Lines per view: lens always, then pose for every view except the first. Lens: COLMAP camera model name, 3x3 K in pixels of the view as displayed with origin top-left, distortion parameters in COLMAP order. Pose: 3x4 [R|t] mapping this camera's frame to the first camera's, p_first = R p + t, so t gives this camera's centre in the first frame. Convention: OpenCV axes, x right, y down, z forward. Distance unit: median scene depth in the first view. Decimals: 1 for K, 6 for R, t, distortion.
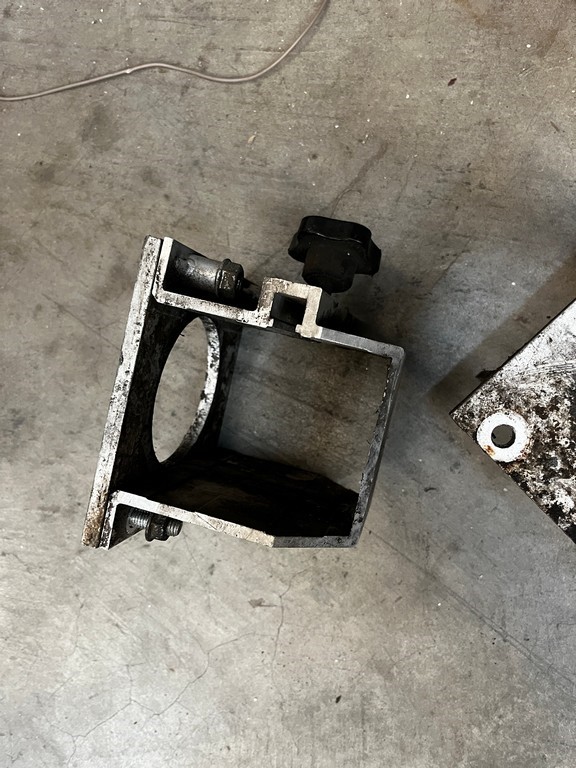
lens RADIAL K [[591.9, 0, 297.4], [0, 591.9, 390.2], [0, 0, 1]] dist [0.039801, -0.067841]
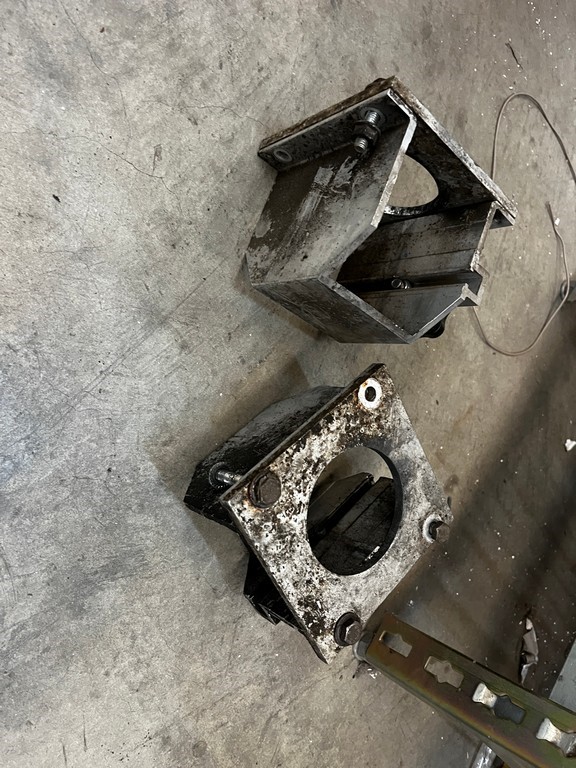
lens RADIAL K [[591.9, 0, 287.2], [0, 591.9, 391.6], [0, 0, 1]] dist [0.039801, -0.067841]
pose [[-0.292148, 0.948065, 0.125785, 0.142832], [-0.780064, -0.160128, -0.604863, 0.803920], [-0.553307, -0.274830, 0.786333, -0.061918]]
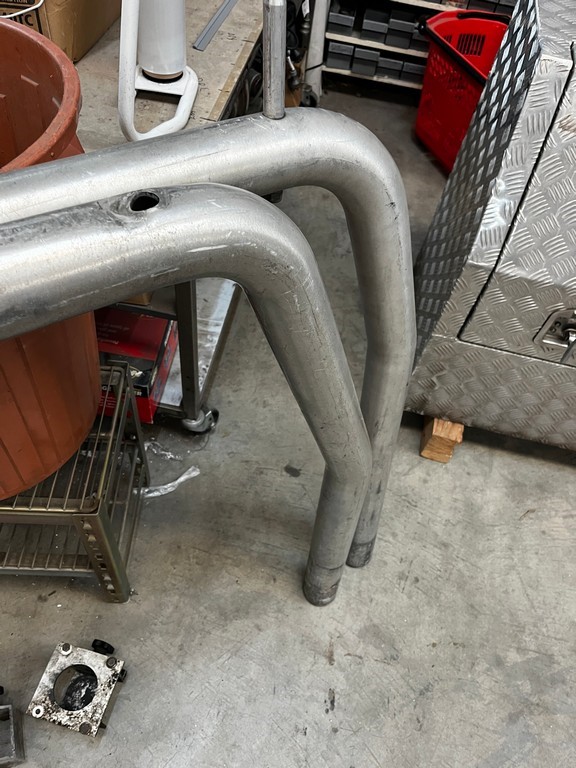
lens RADIAL K [[591.9, 0, 288.7], [0, 591.9, 382.3], [0, 0, 1]] dist [0.039801, -0.067841]
pose [[0.811620, -0.234220, 0.535177, 0.042704], [0.518467, 0.710940, -0.475137, 0.981823], [-0.269192, 0.663103, 0.698449, -2.975942]]
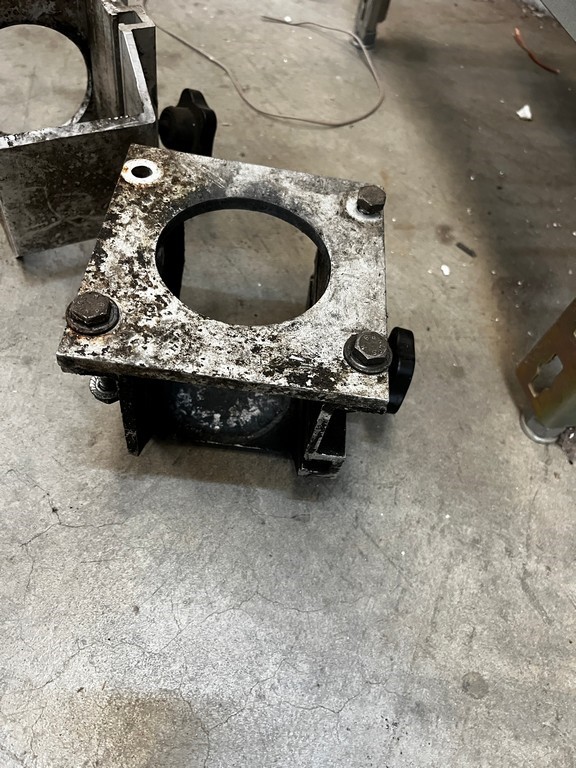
lens RADIAL K [[591.9, 0, 282.4], [0, 591.9, 392.6], [0, 0, 1]] dist [0.039801, -0.067841]
pose [[0.611891, 0.777241, -0.146580, 0.717948], [-0.732781, 0.487323, -0.474920, 0.453824], [-0.297695, 0.398010, 0.867736, 0.023892]]
